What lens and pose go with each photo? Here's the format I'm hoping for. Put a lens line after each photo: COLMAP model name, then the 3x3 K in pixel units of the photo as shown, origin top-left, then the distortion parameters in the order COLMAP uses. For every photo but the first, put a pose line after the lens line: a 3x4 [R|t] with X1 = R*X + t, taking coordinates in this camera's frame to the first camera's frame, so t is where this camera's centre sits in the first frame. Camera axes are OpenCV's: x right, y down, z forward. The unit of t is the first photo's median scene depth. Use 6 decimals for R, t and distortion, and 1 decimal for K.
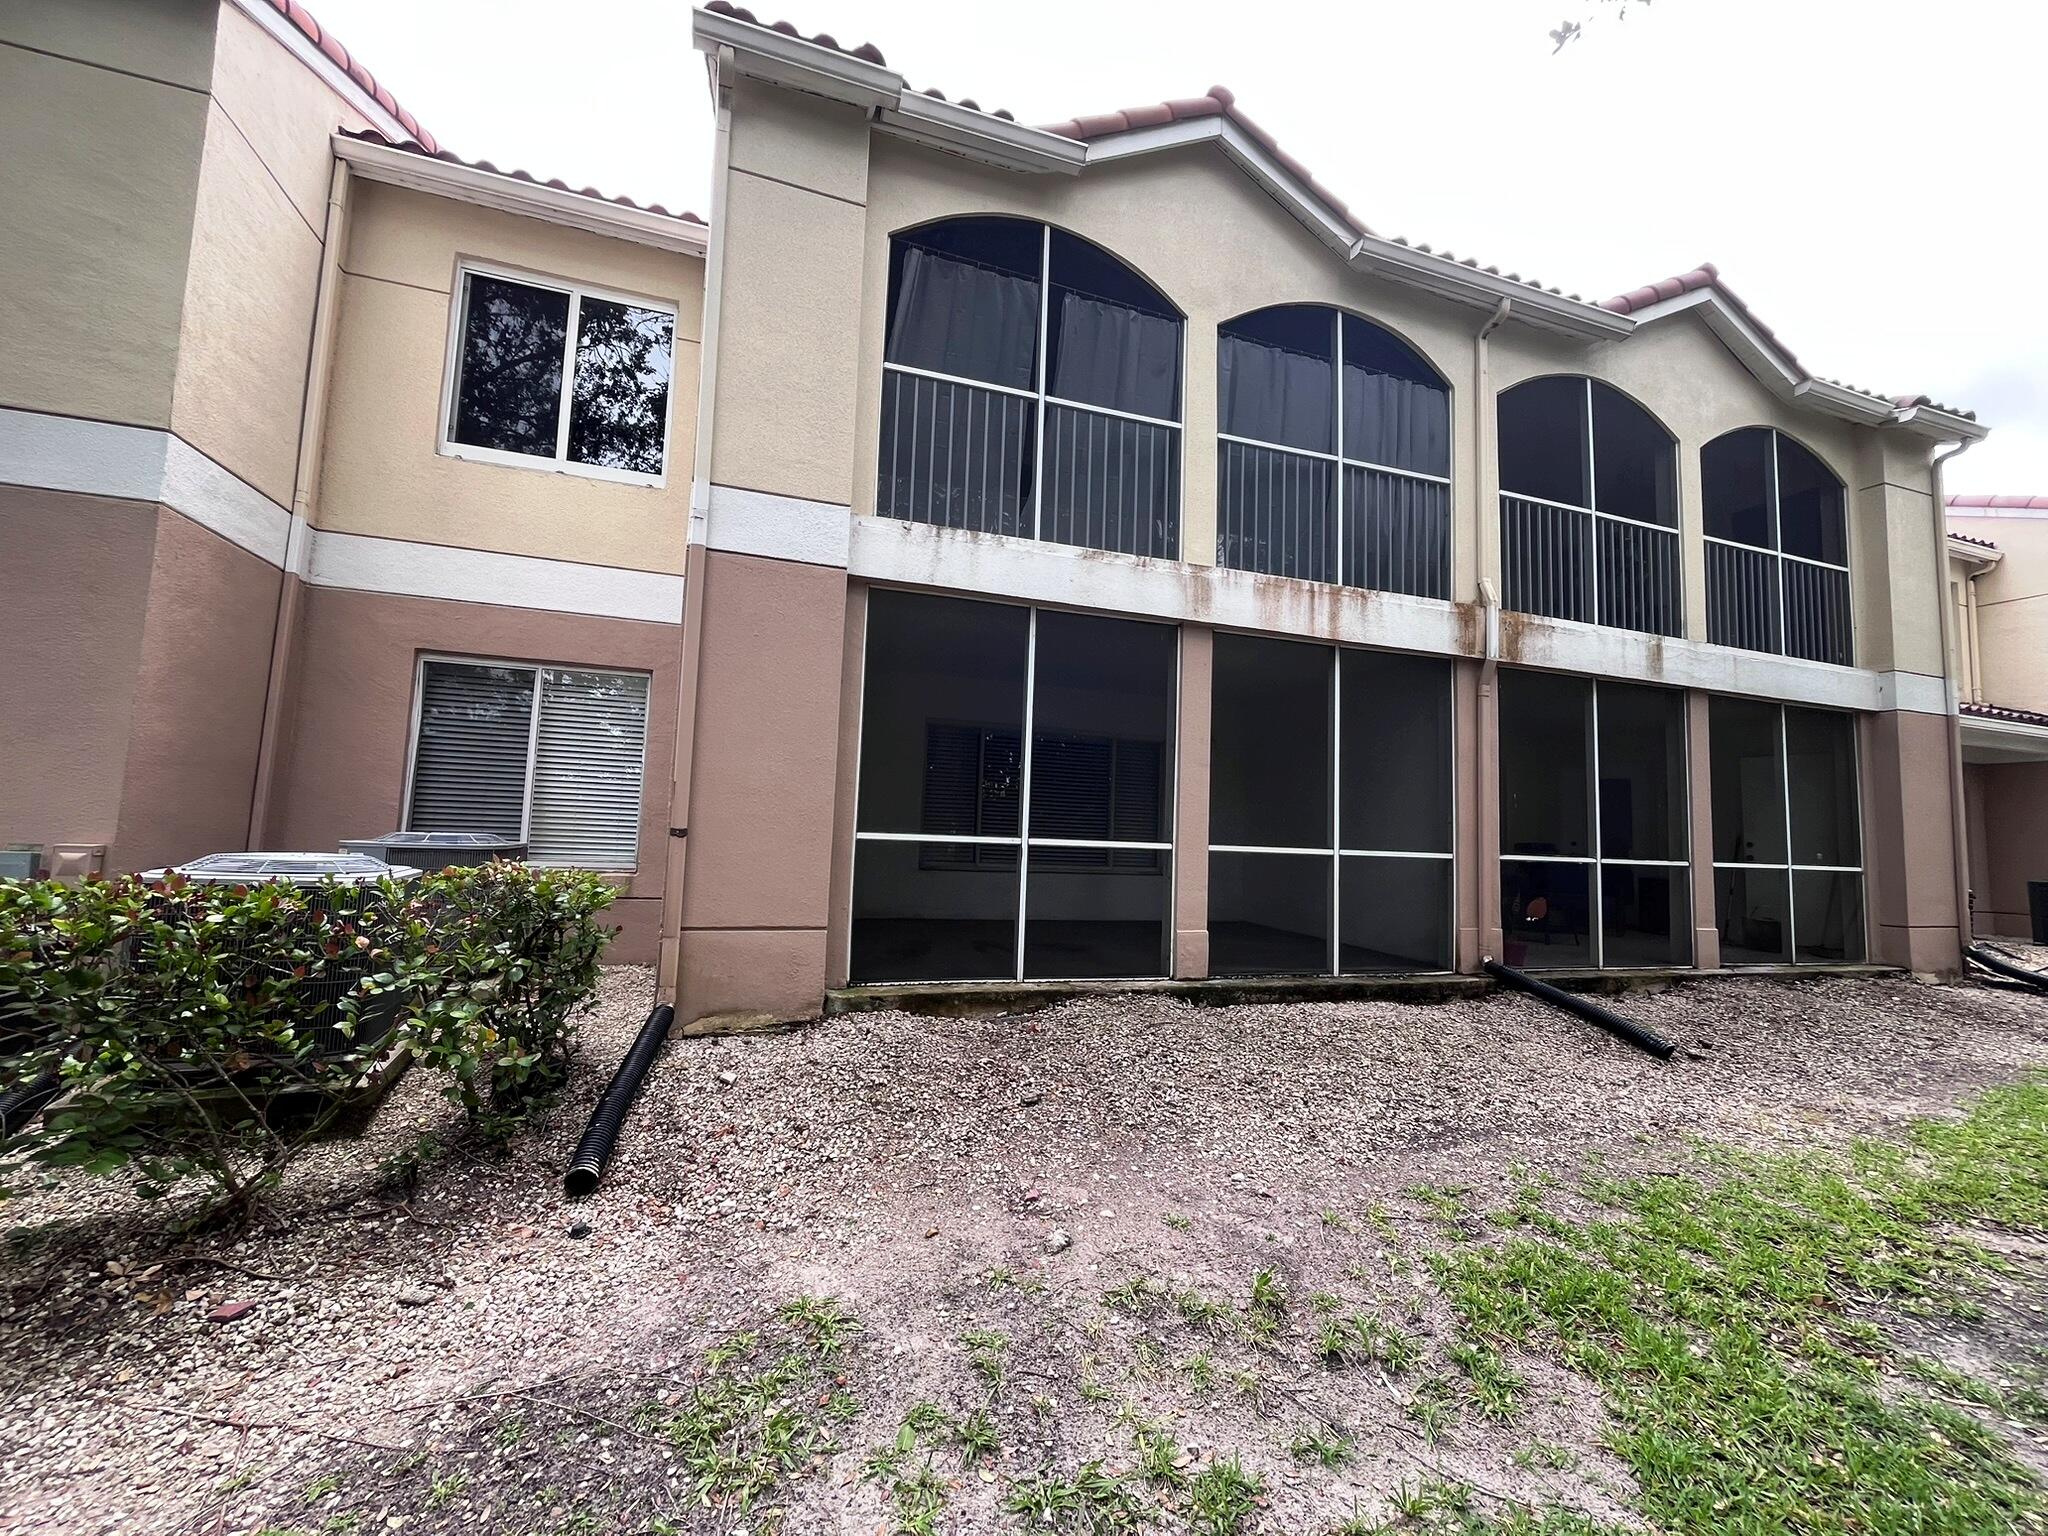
lens RADIAL K [[825.1, 0, 1023.1], [0, 825.1, 760.8], [0, 0, 1]] dist [-0.000083, 0.000012]
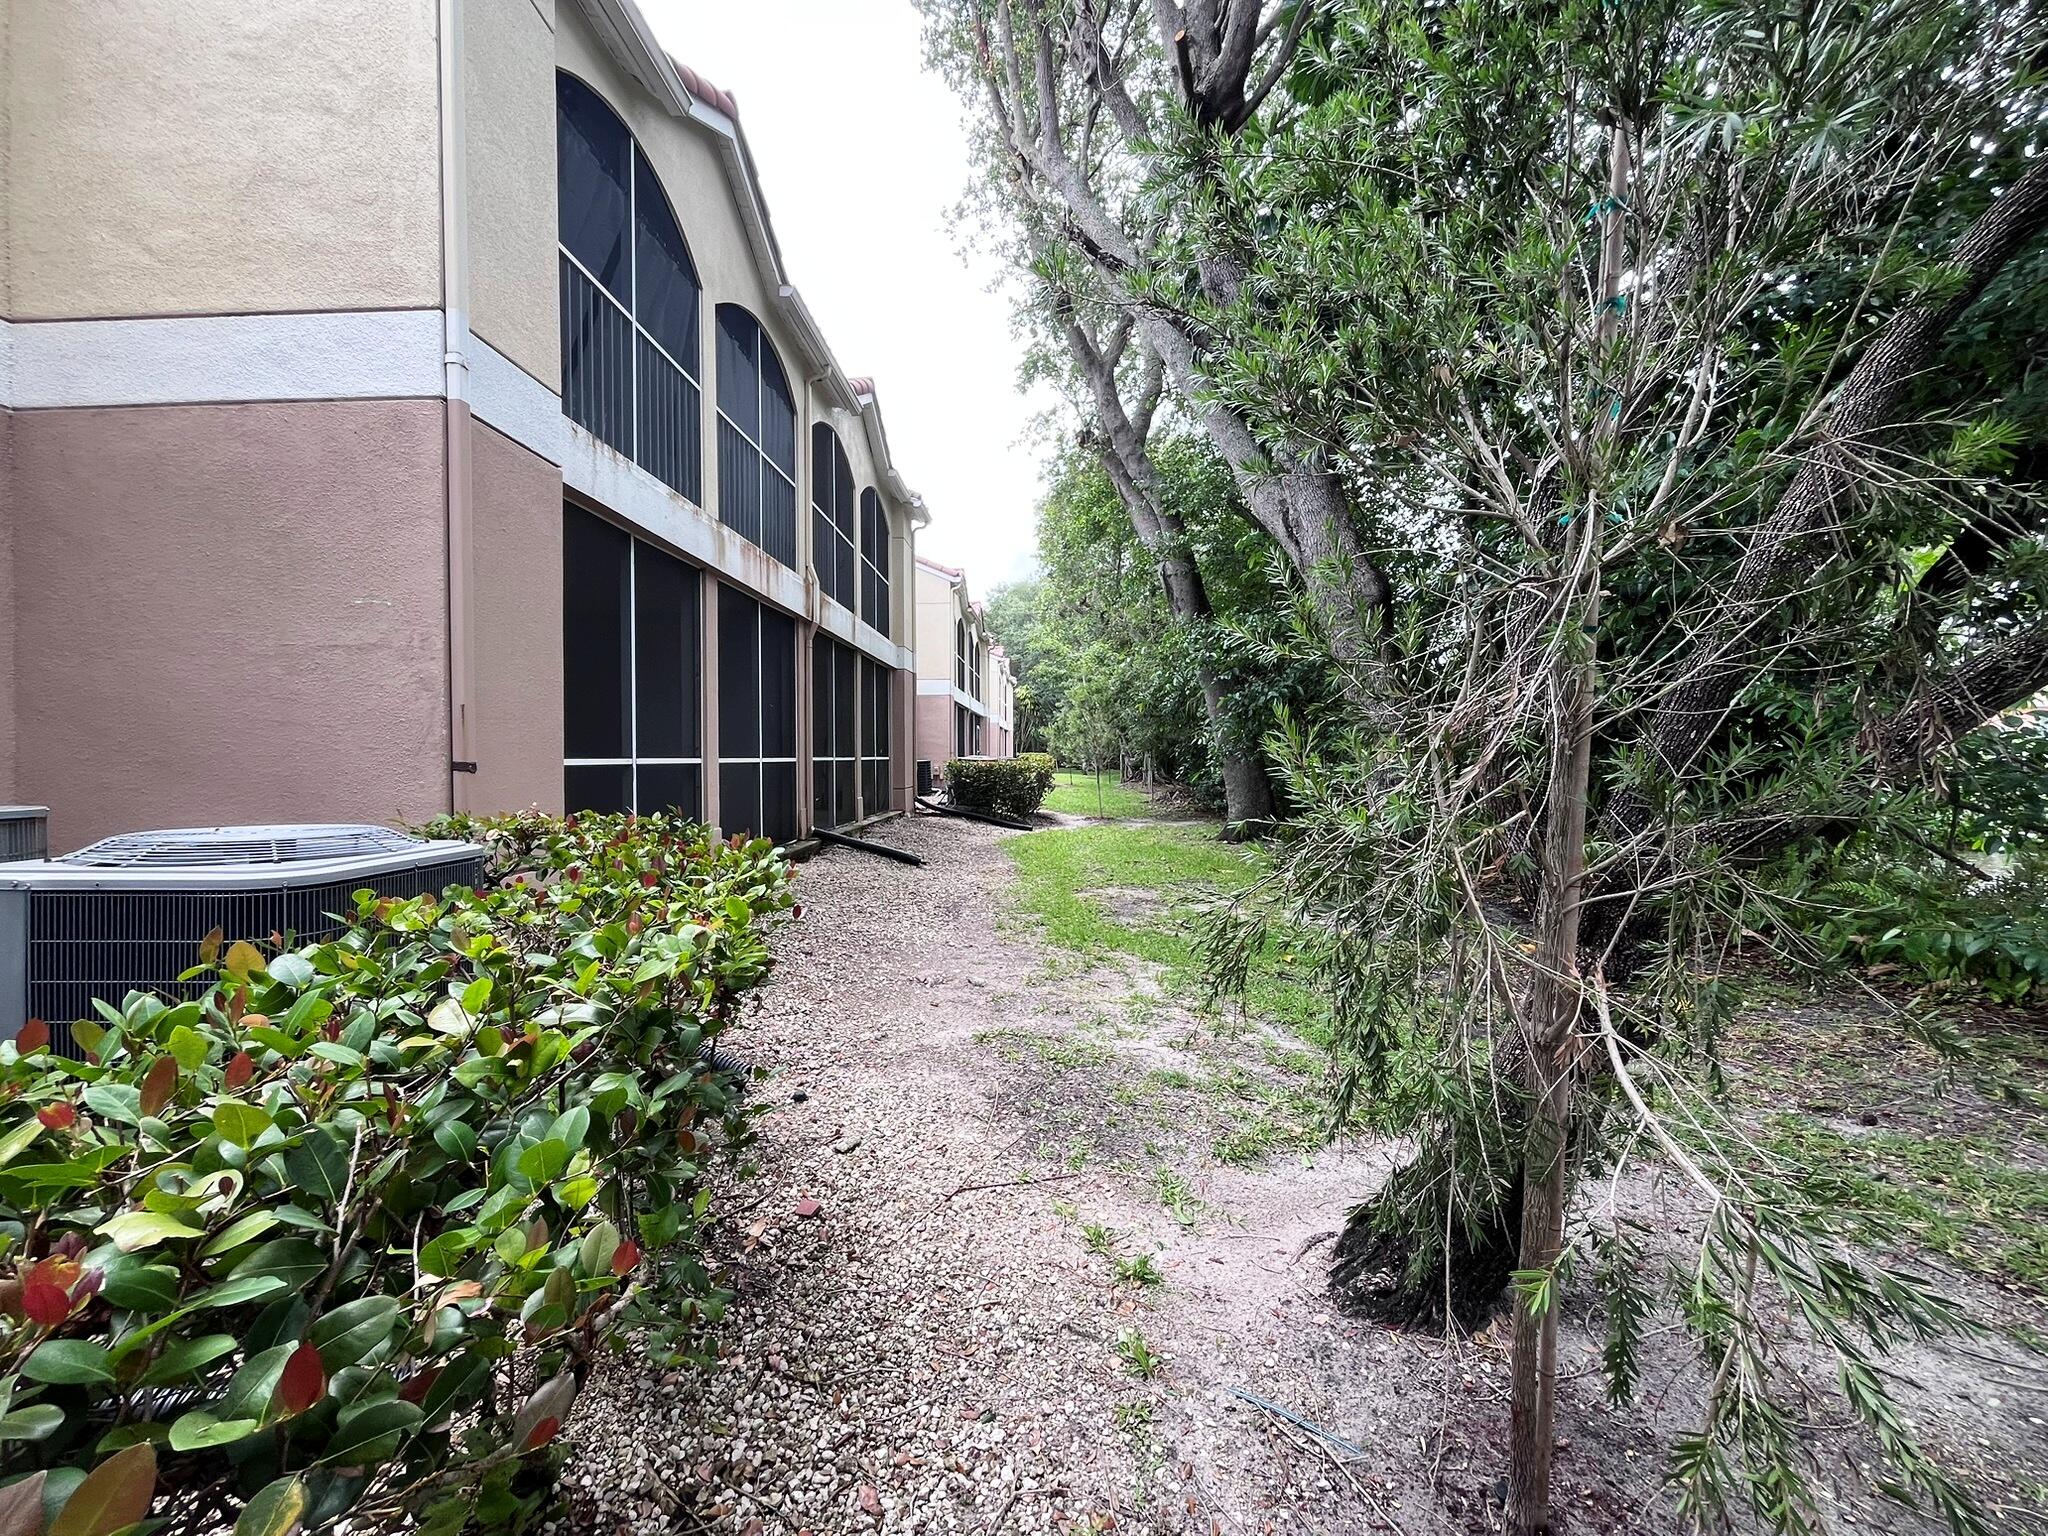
lens RADIAL K [[825.1, 0, 1023.1], [0, 825.1, 760.8], [0, 0, 1]] dist [-0.000083, 0.000012]
pose [[0.356190, -0.043636, 0.933394, -0.633873], [-0.065016, 0.995331, 0.071342, -0.009075], [-0.932149, -0.086097, 0.351690, 0.133997]]
